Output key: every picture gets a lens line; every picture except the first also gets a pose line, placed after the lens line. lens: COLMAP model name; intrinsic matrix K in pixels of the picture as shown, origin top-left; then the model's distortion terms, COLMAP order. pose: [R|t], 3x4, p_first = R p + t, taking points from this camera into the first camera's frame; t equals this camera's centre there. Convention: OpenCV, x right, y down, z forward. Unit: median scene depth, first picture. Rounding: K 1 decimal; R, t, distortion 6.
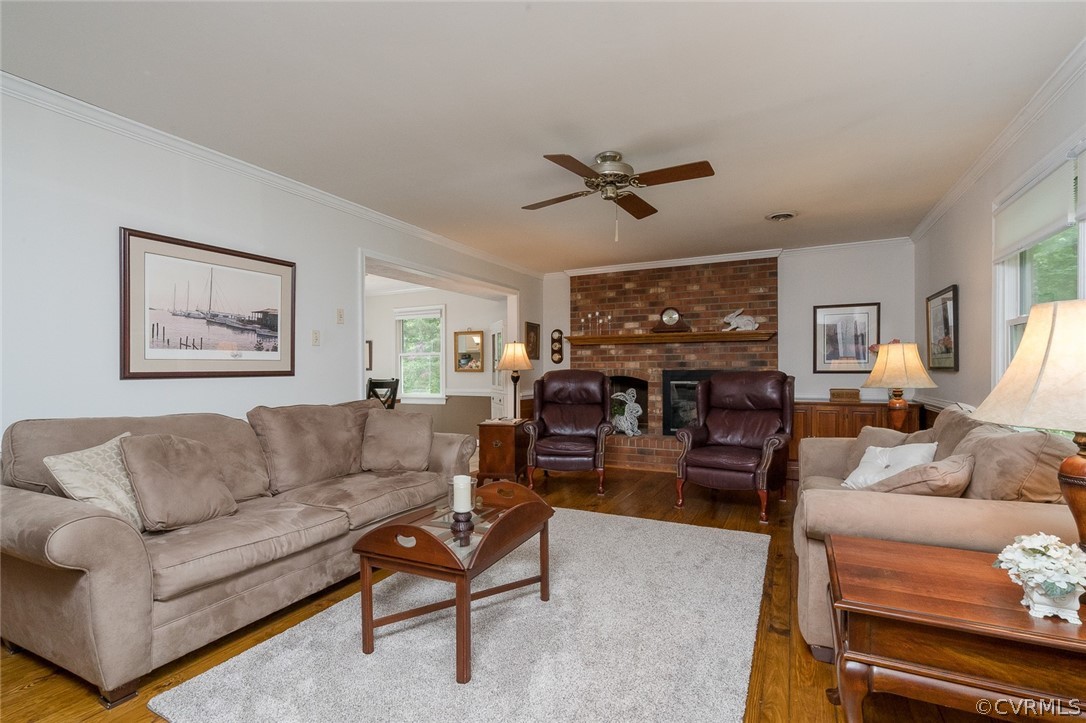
lens RADIAL K [[499.4, 0, 525.4], [0, 499.4, 366.2], [0, 0, 1]] dist [0.000225, 0.000986]
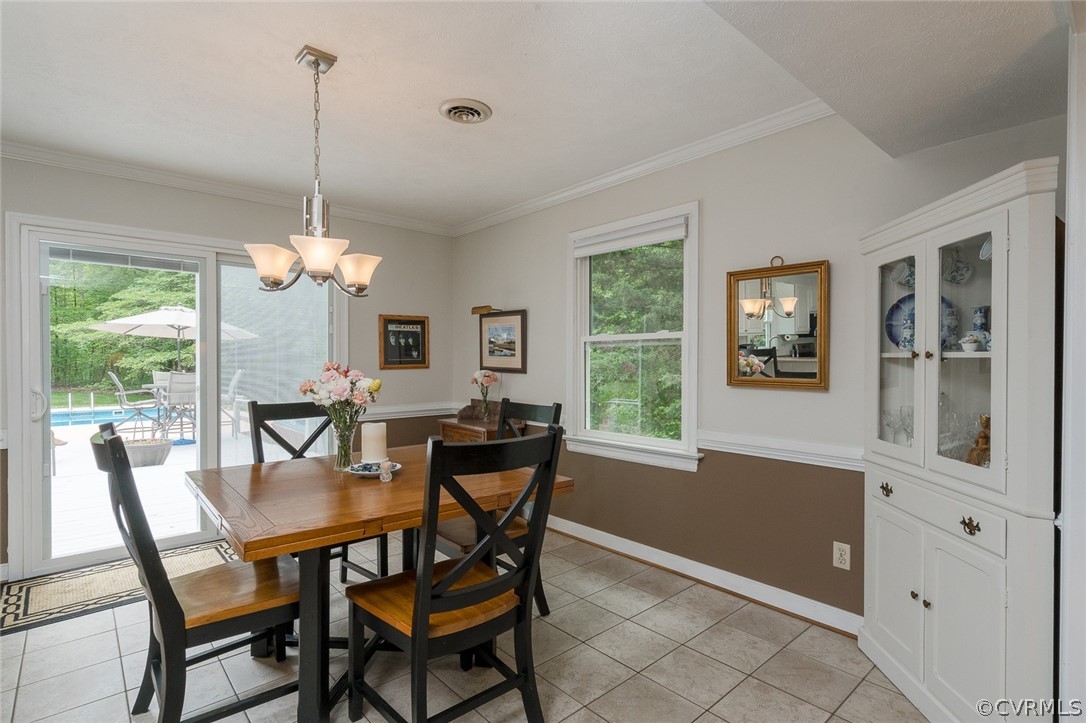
lens RADIAL K [[526.0, 0, 543.0], [0, 526.0, 361.5], [0, 0, 1]] dist [-0.000336, -0.000050]
pose [[0.938596, 0.004304, -0.344992, -0.308372], [-0.000623, 0.999942, 0.010779, -0.023499], [0.345018, -0.009902, 0.938544, 1.374818]]
